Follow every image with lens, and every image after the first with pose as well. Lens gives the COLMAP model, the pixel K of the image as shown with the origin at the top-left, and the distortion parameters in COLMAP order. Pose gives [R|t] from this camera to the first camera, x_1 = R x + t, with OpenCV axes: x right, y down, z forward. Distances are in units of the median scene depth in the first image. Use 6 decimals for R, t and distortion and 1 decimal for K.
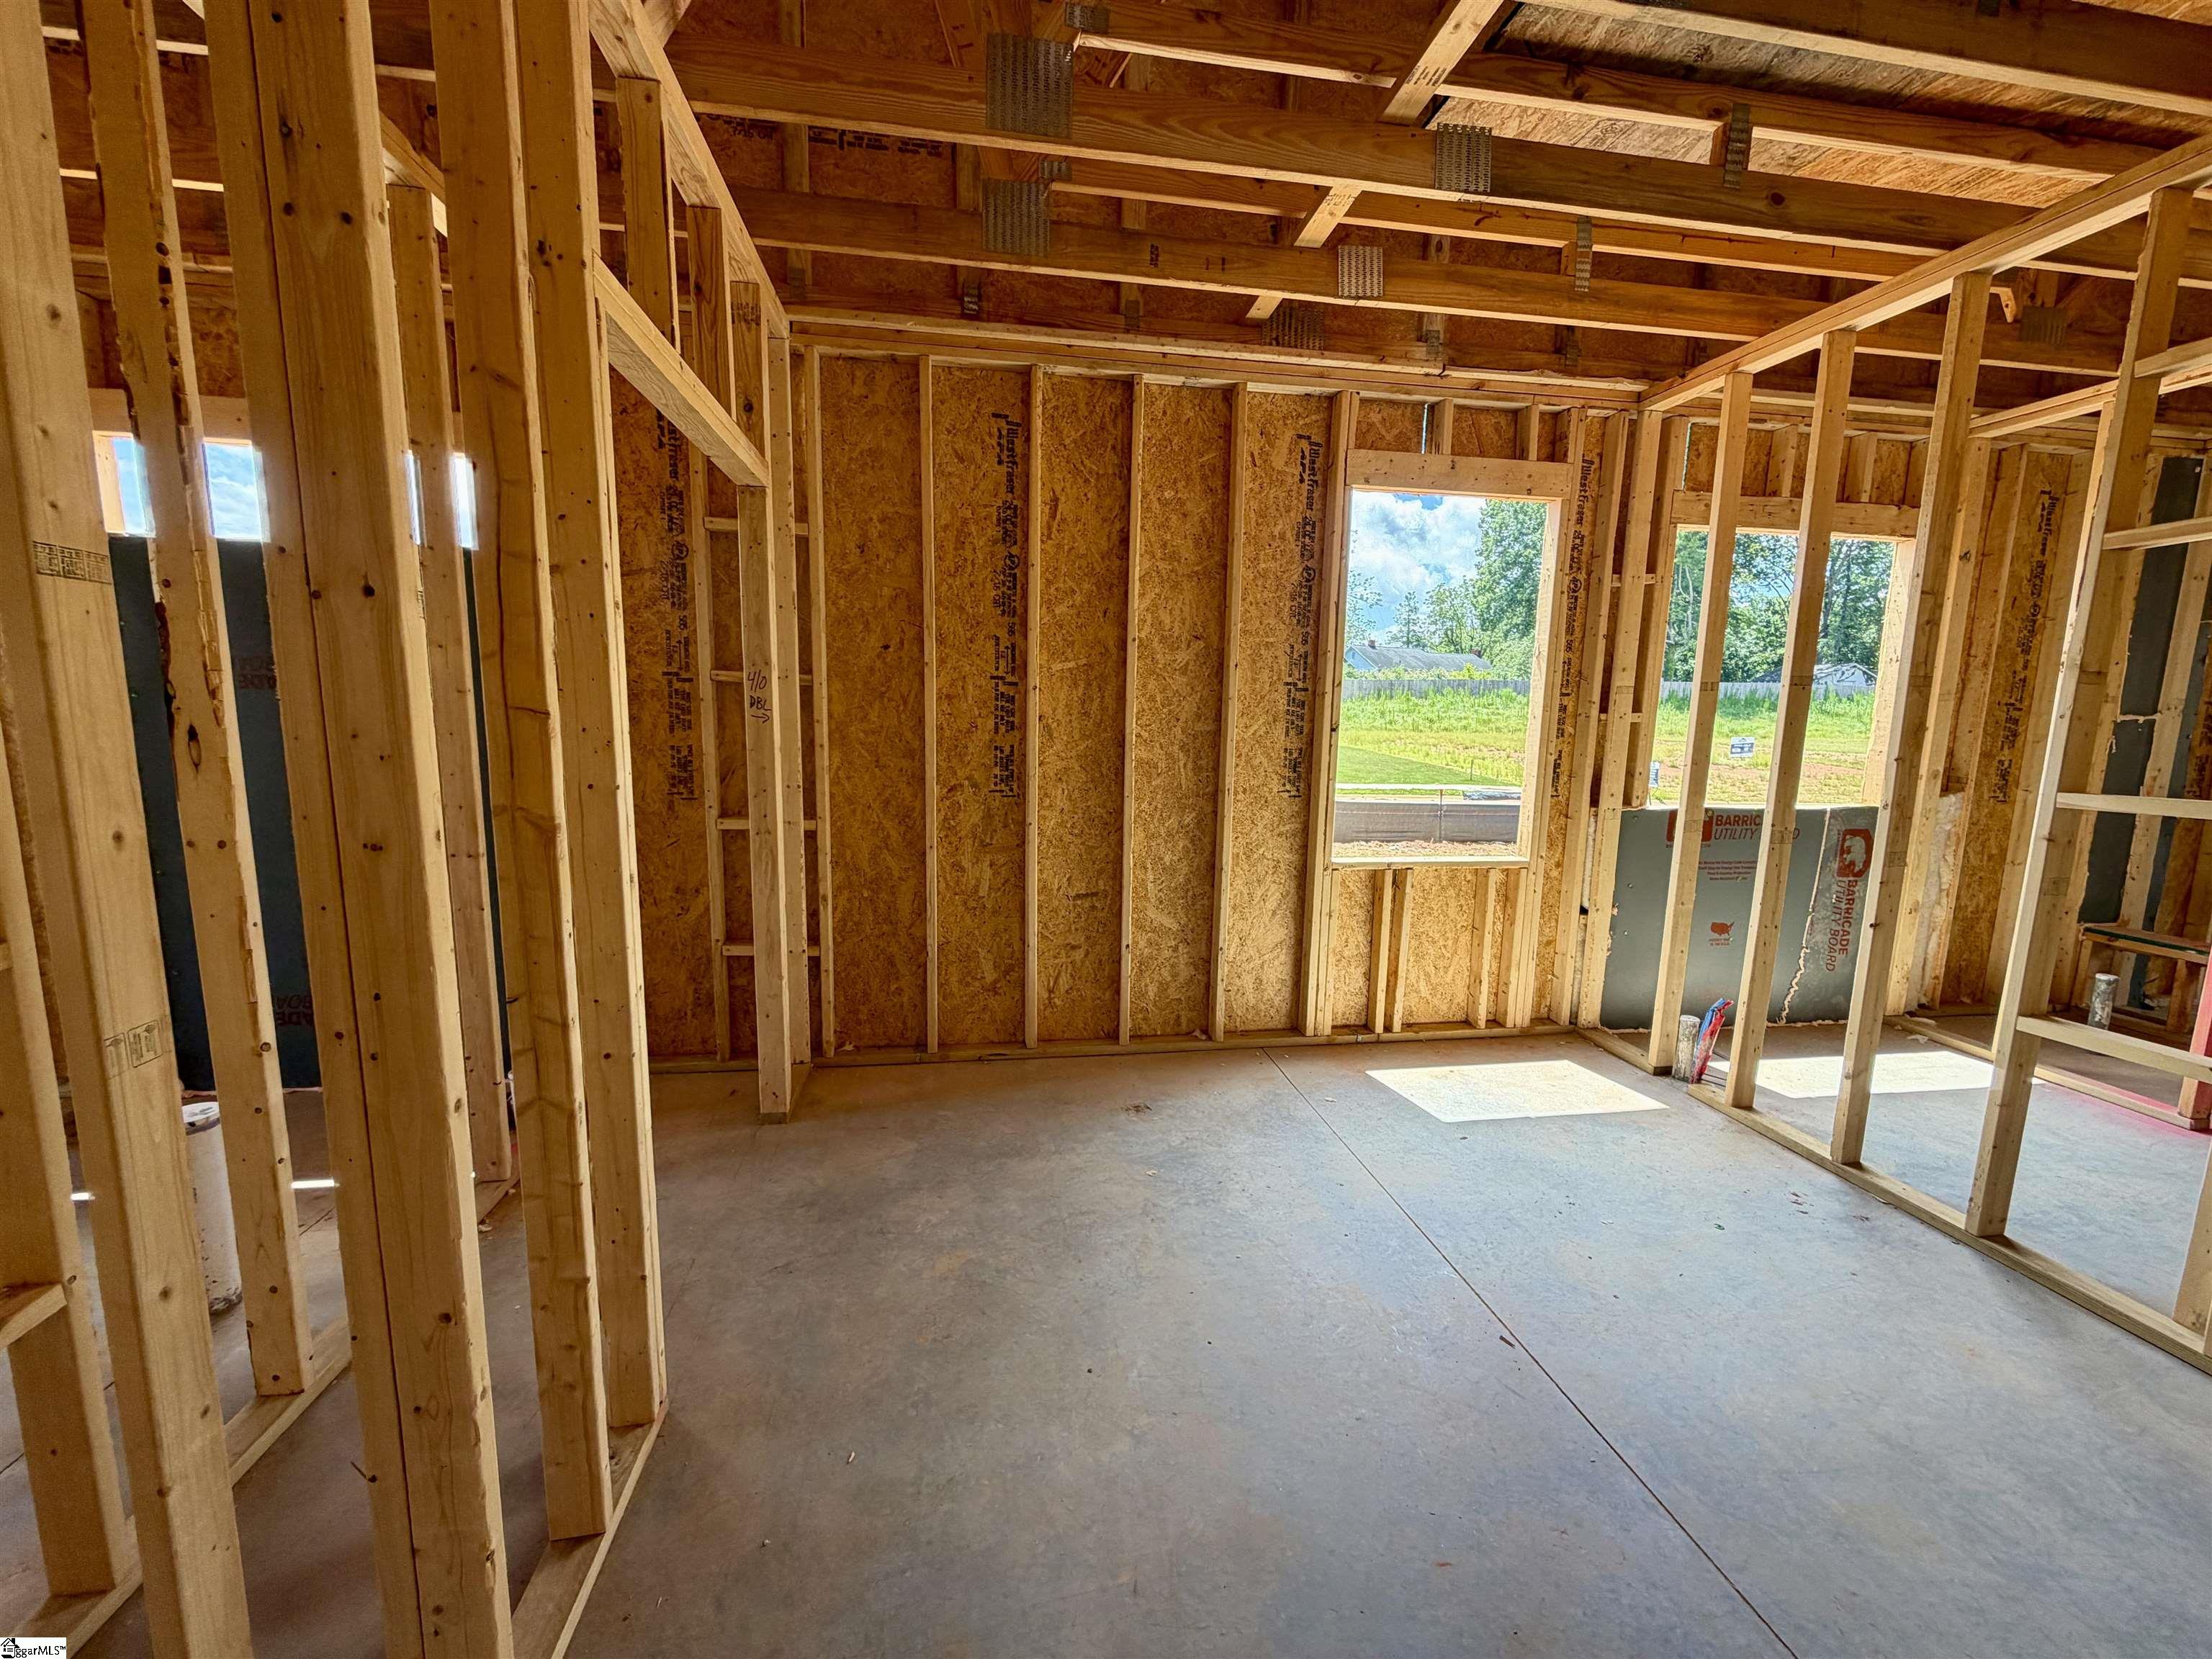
lens RADIAL K [[871.1, 0, 1107.4], [0, 871.1, 824.7], [0, 0, 1]] dist [-0.000812, 0.000349]
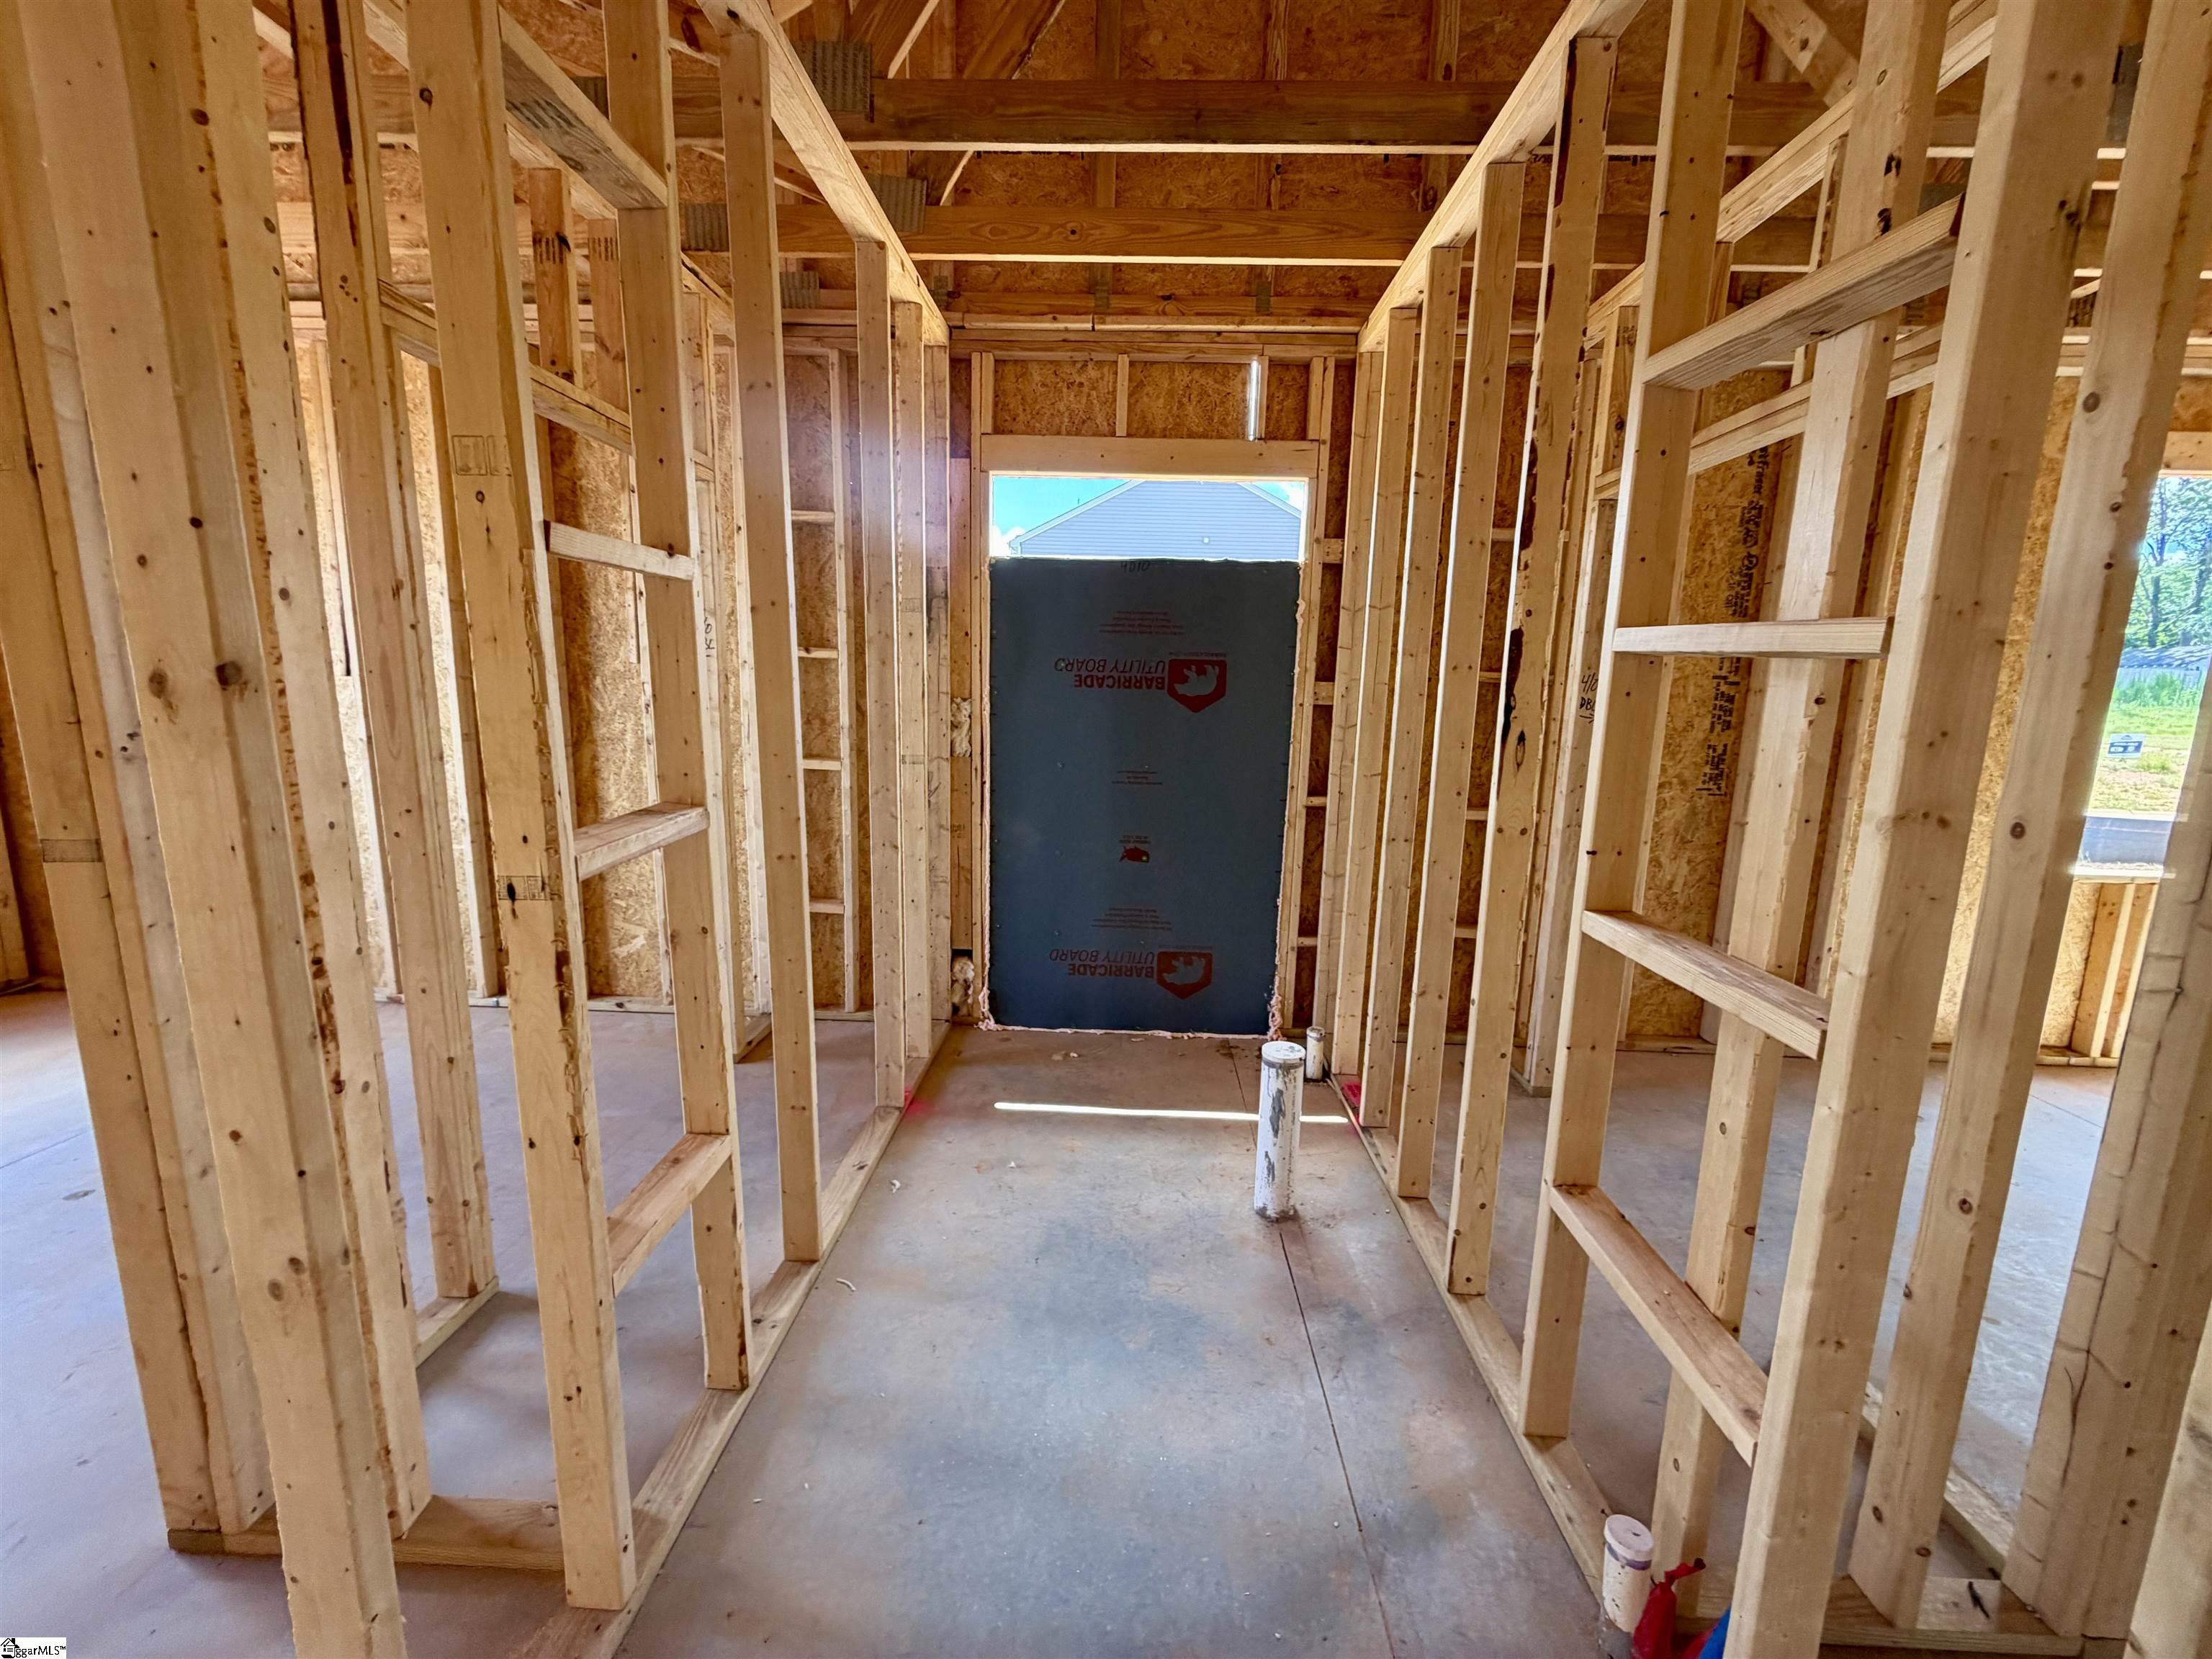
lens RADIAL K [[871.1, 0, 1106.2], [0, 871.1, 831.7], [0, 0, 1]] dist [-0.000812, 0.000349]
pose [[0.982142, 0.034743, -0.184905, -0.623683], [-0.031444, 0.999290, 0.020741, 0.011666], [0.185494, -0.014557, 0.982538, -0.126592]]
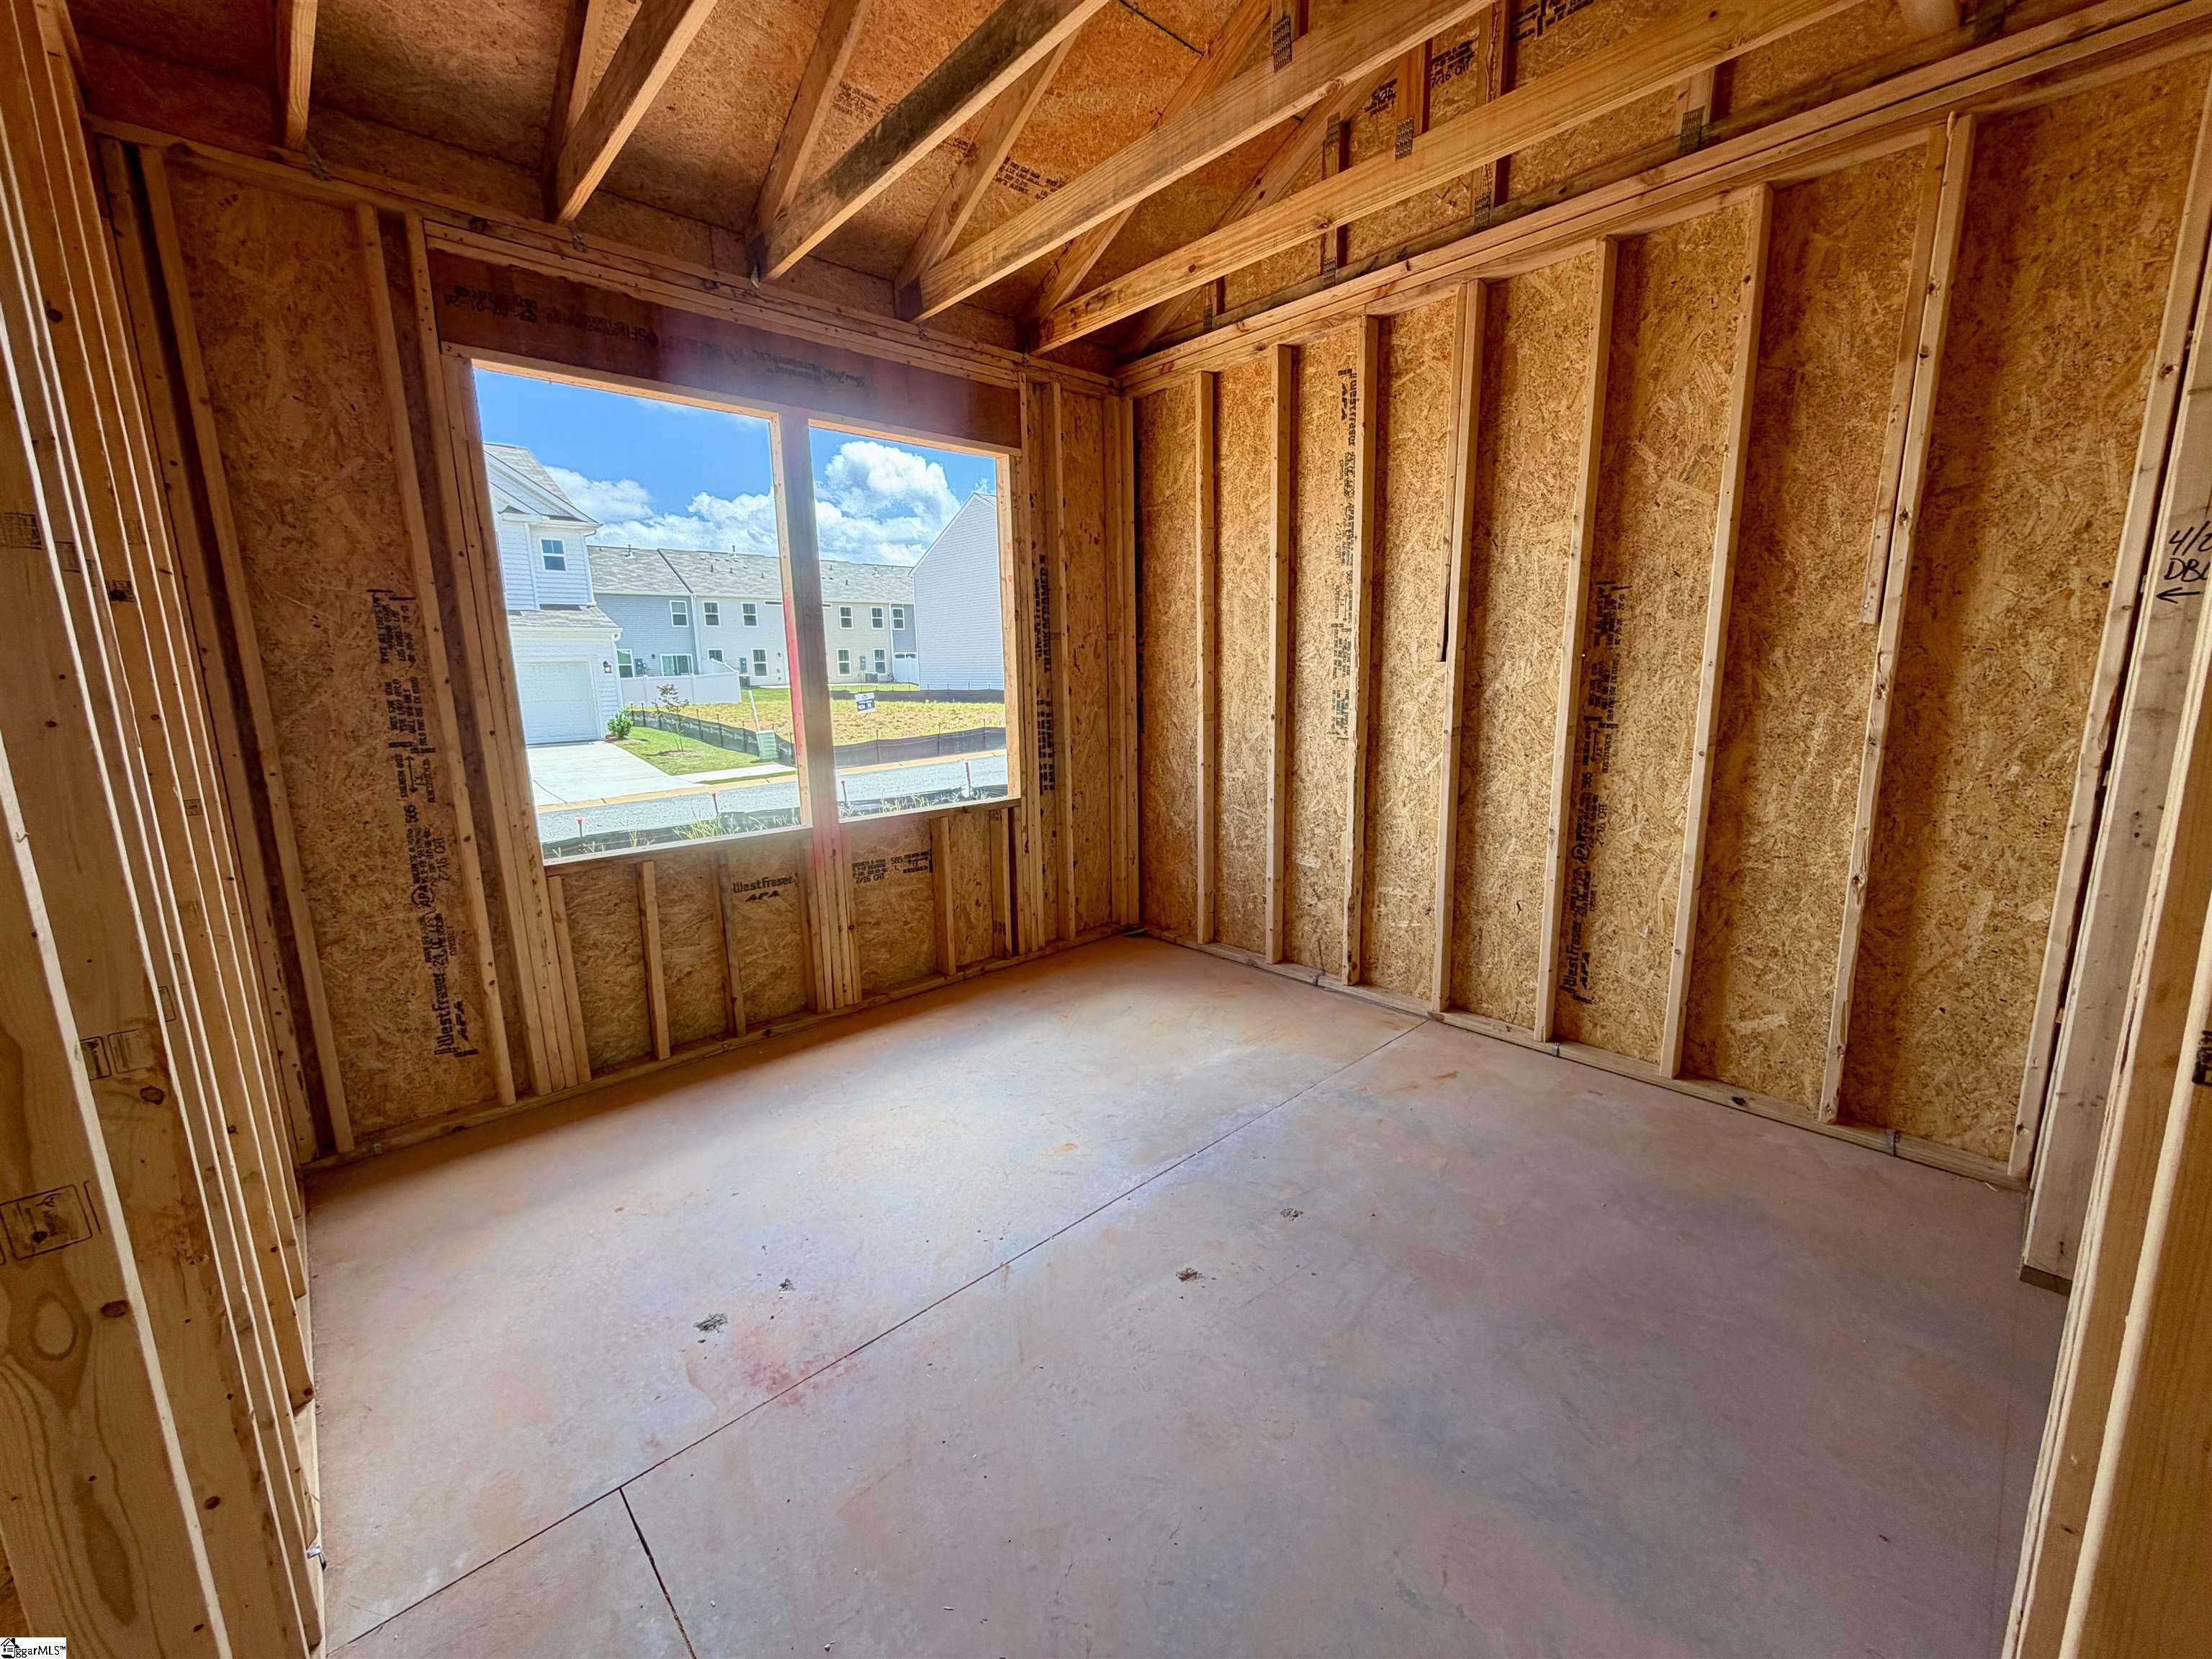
lens RADIAL K [[871.1, 0, 1118.9], [0, 871.1, 823.7], [0, 0, 1]] dist [-0.000812, 0.000349]
pose [[0.569714, 0.117147, -0.813451, -1.118961], [-0.082340, 0.992945, 0.085328, -0.001543], [0.817708, 0.018367, 0.575340, -0.095199]]
